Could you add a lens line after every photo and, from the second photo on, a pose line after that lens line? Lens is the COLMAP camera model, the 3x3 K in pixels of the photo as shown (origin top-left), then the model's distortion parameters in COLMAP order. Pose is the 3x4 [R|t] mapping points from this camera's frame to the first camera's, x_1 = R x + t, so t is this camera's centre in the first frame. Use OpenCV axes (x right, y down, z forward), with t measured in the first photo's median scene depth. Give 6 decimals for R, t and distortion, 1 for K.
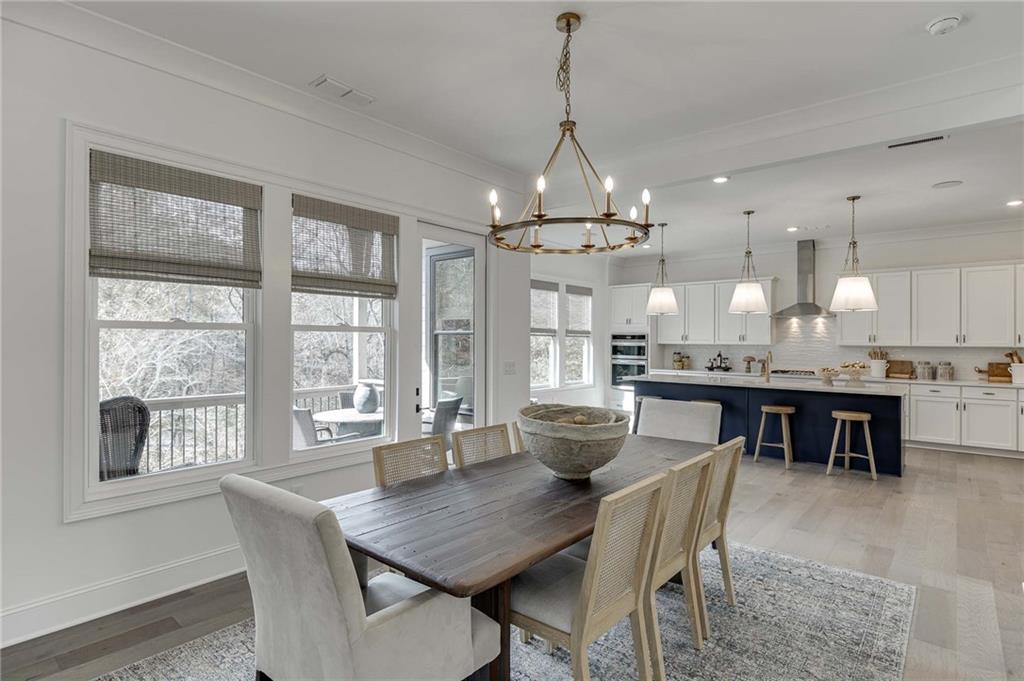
lens RADIAL K [[525.8, 0, 513.4], [0, 525.8, 339.3], [0, 0, 1]] dist [-0.007842, -0.001259]
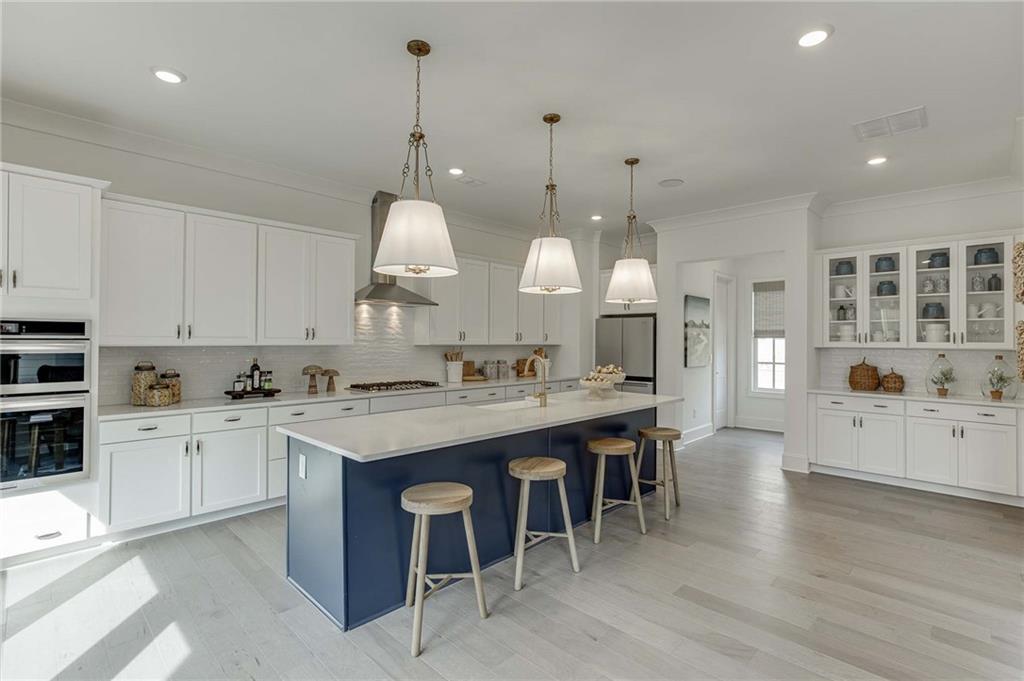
lens RADIAL K [[483.9, 0, 522.5], [0, 483.9, 336.0], [0, 0, 1]] dist [-0.006612, 0.000372]
pose [[0.061793, 0.005237, 0.998075, -0.059351], [-0.004451, 0.999978, -0.004971, 0.001416], [-0.998079, -0.004136, 0.061815, 0.714540]]
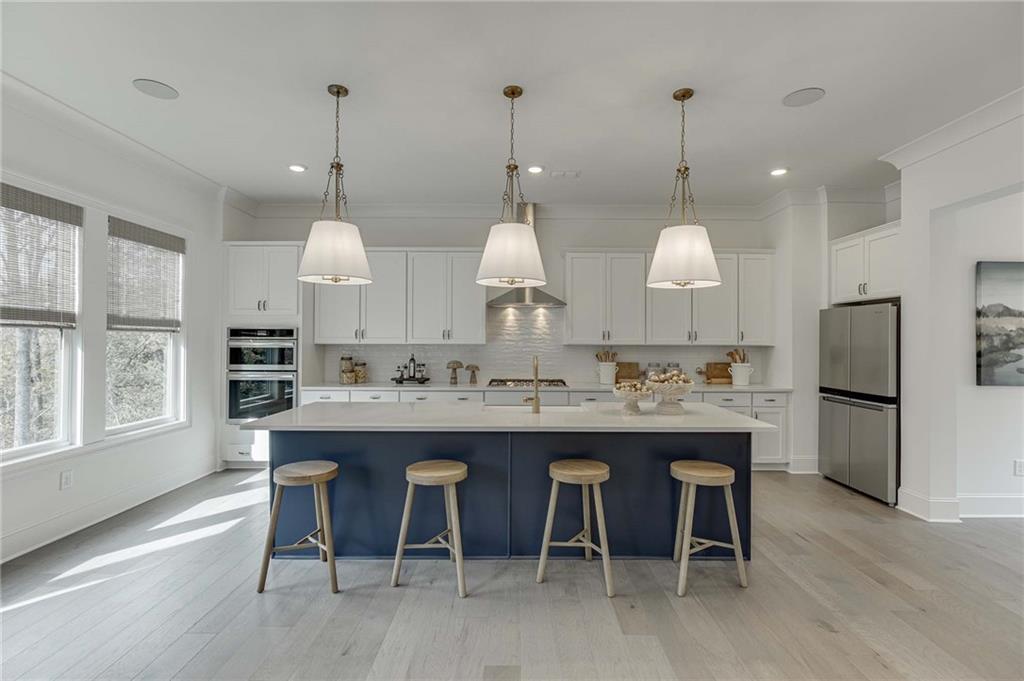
lens RADIAL K [[464.7, 0, 515.6], [0, 464.7, 337.1], [0, 0, 1]] dist [-0.012643, 0.002053]
pose [[0.764462, 0.001902, 0.644665, 0.111842], [0.000251, 0.999995, -0.003248, 0.002579], [-0.644668, 0.002645, 0.764458, 0.464048]]
